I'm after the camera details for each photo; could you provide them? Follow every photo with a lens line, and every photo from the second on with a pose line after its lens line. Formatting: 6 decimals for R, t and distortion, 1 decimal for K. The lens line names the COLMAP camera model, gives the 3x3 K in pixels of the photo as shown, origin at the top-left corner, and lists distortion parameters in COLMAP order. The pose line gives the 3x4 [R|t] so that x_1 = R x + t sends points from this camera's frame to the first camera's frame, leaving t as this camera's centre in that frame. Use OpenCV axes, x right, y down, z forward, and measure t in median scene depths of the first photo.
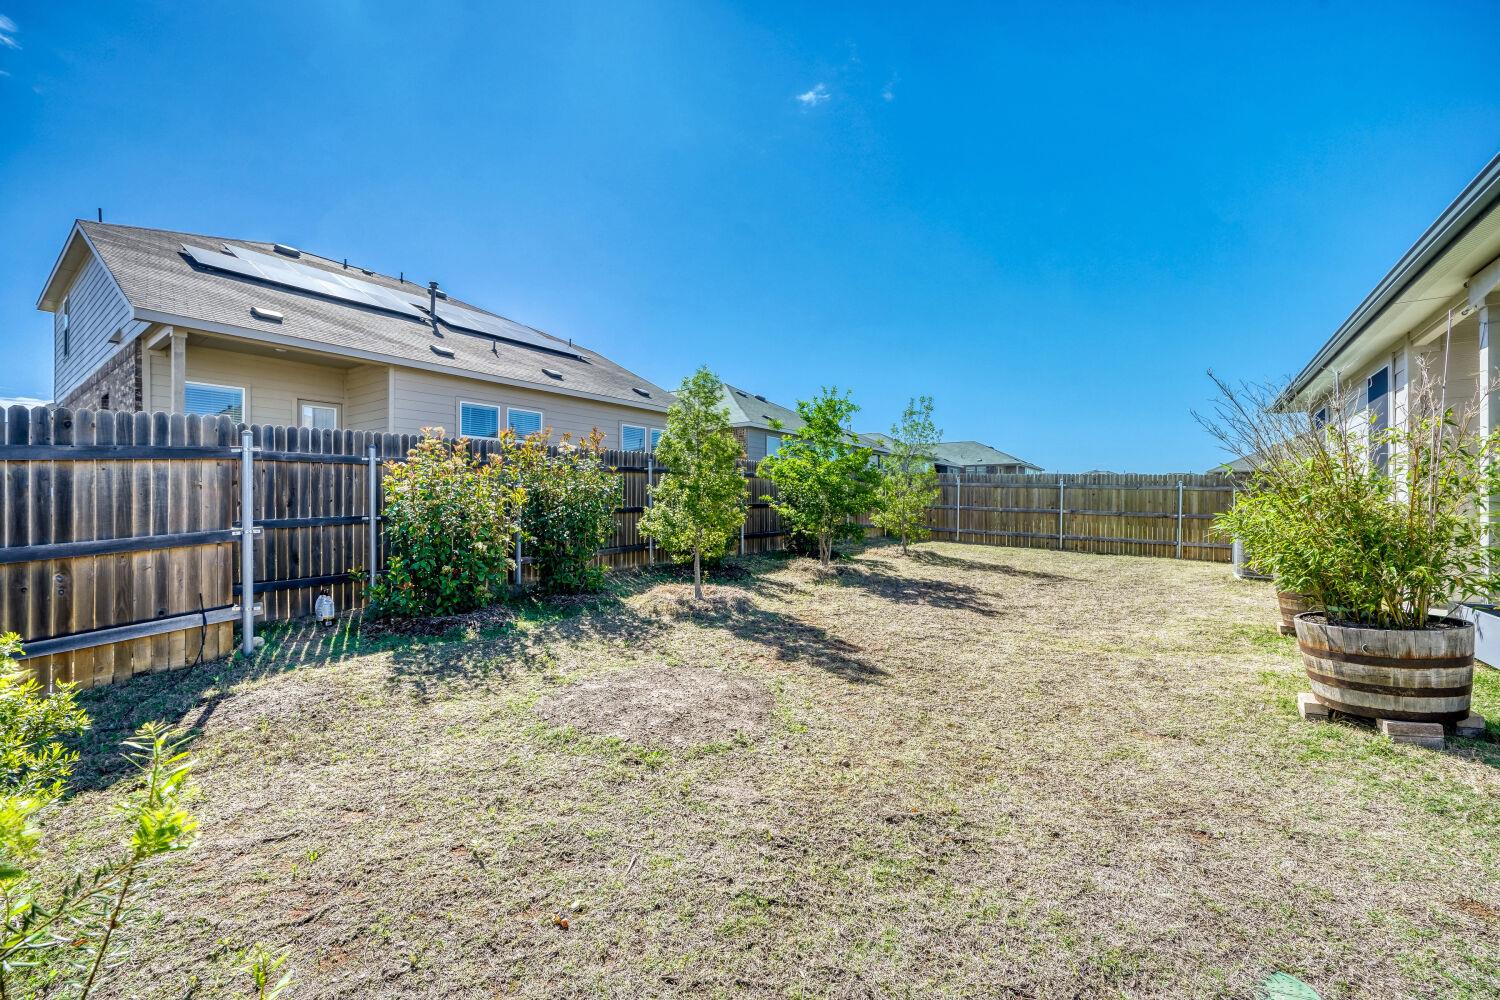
lens RADIAL K [[585.6, 0, 750.0], [0, 585.6, 500.0], [0, 0, 1]] dist [0.000144, 0.000052]
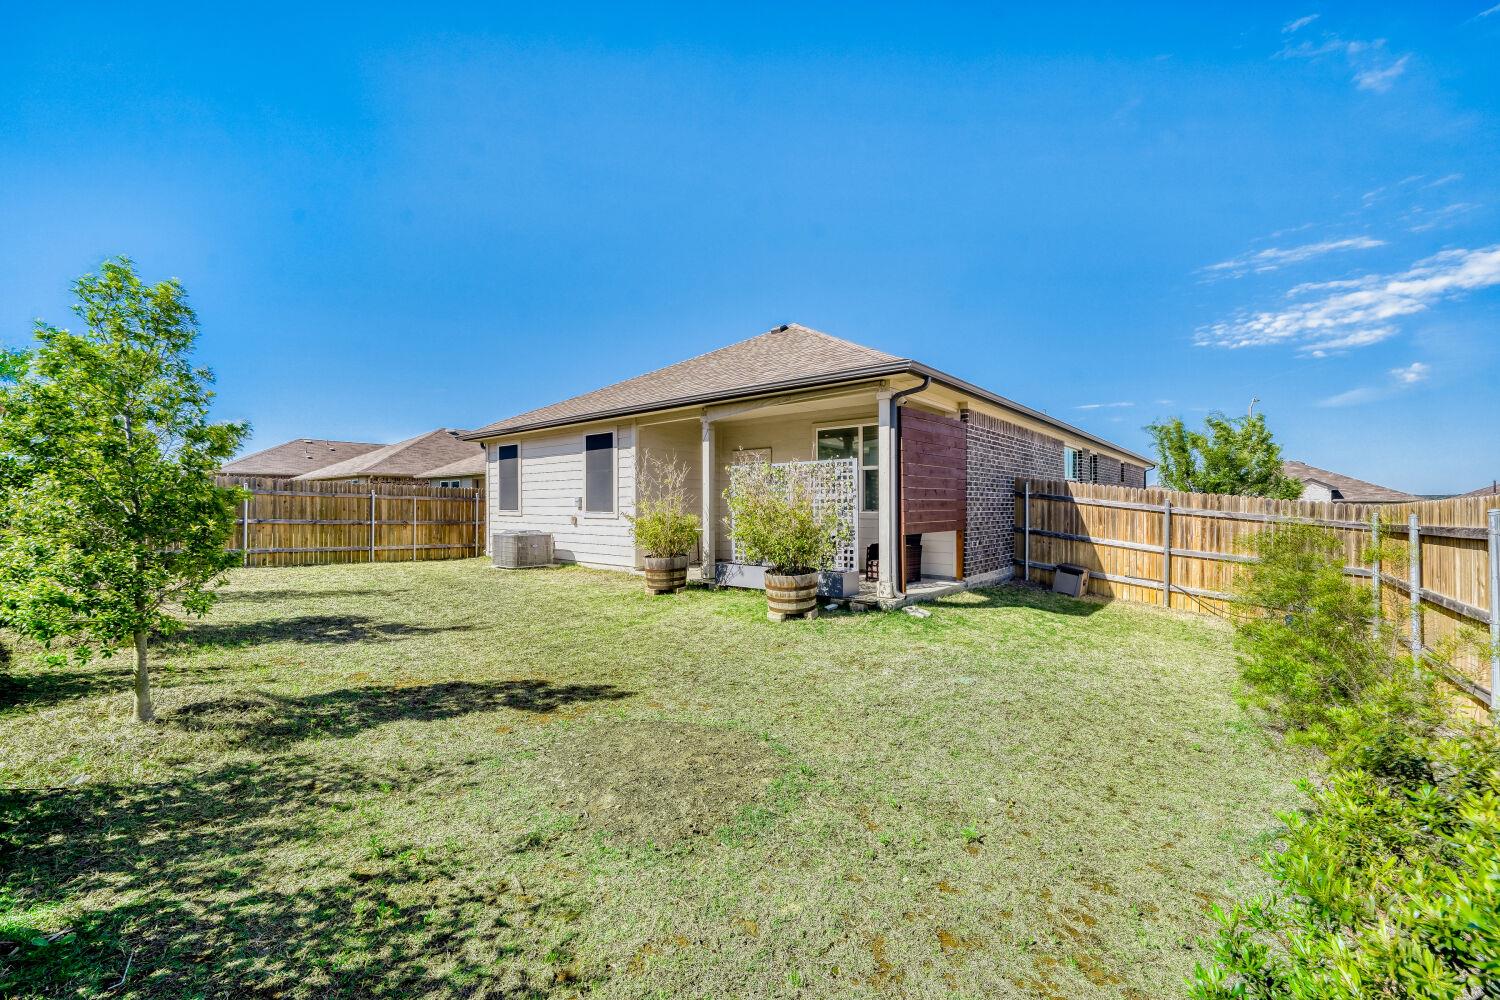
lens RADIAL K [[585.6, 0, 750.0], [0, 585.6, 500.0], [0, 0, 1]] dist [0.000144, 0.000052]
pose [[0.094489, 0.003145, 0.995521, -0.857285], [-0.004793, 0.999985, -0.002704, -0.046279], [-0.995514, -0.004516, 0.094503, 0.665164]]
